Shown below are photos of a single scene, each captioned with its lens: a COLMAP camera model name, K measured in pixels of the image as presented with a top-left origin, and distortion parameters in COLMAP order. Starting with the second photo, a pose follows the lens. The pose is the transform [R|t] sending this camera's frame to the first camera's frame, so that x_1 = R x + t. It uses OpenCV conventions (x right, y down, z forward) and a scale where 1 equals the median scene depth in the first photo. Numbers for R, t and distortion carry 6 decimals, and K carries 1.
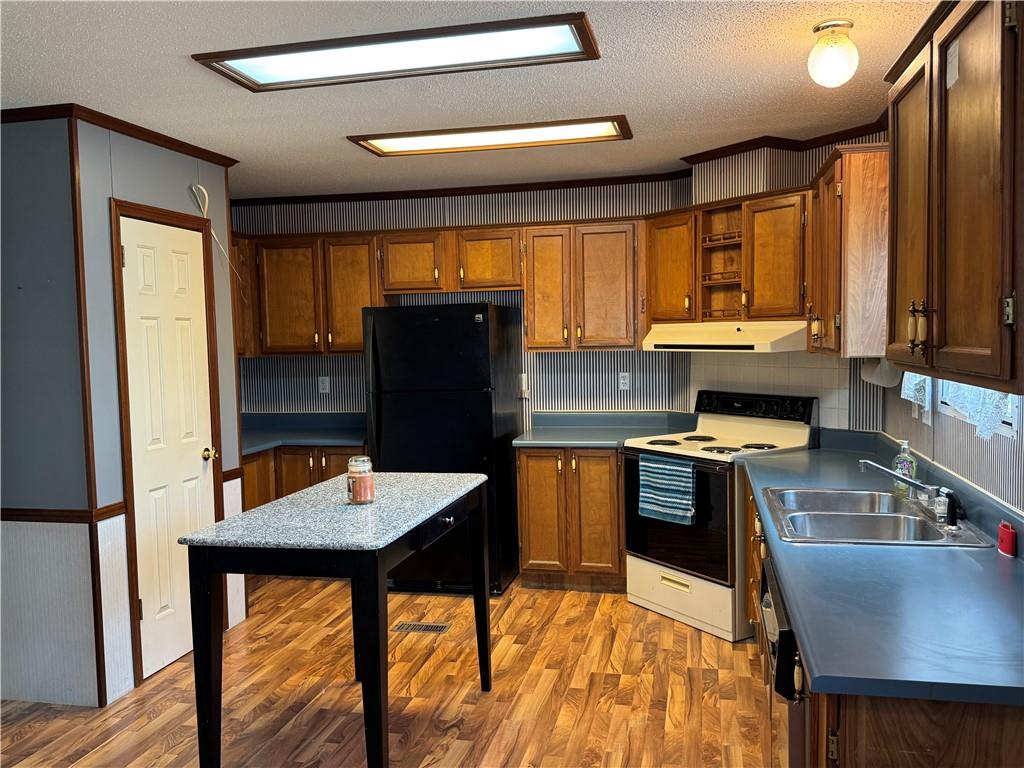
lens RADIAL K [[832.0, 0, 512.0], [0, 832.0, 384.0], [0, 0, 1]] dist [0.151637, -0.322777]
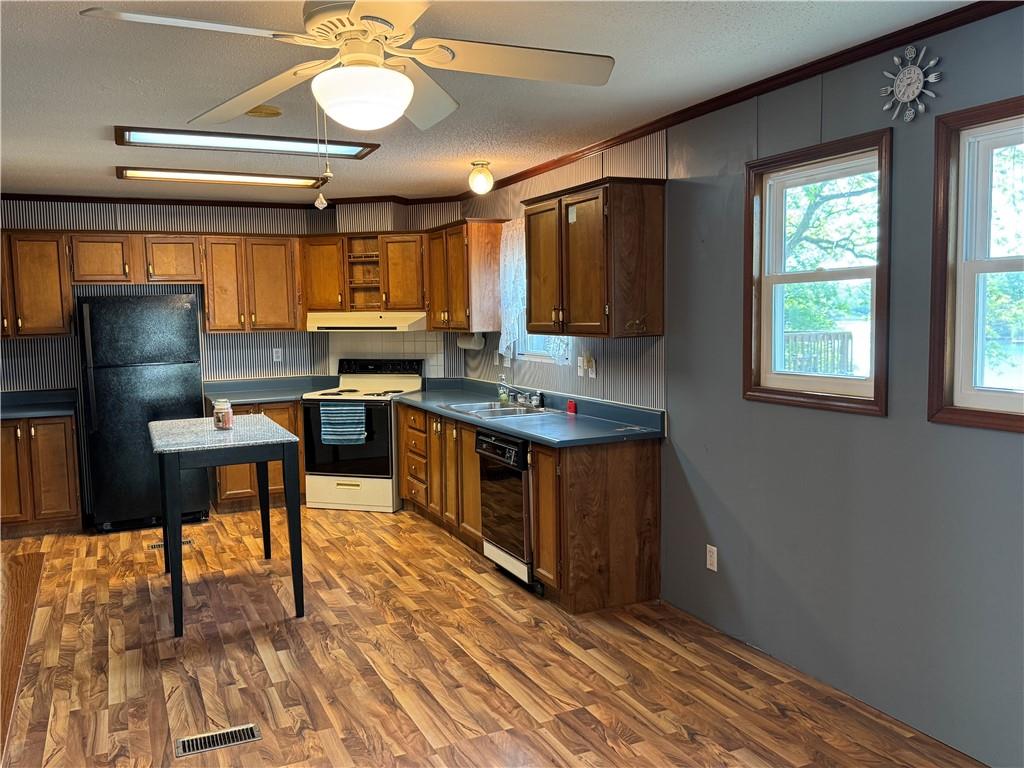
lens RADIAL K [[832.0, 0, 512.0], [0, 832.0, 384.0], [0, 0, 1]] dist [0.151637, -0.322777]
pose [[0.785284, -0.045826, 0.617438, -0.490088], [0.038571, 0.998941, 0.025085, 0.028897], [-0.617933, 0.004117, 0.786220, -0.358115]]
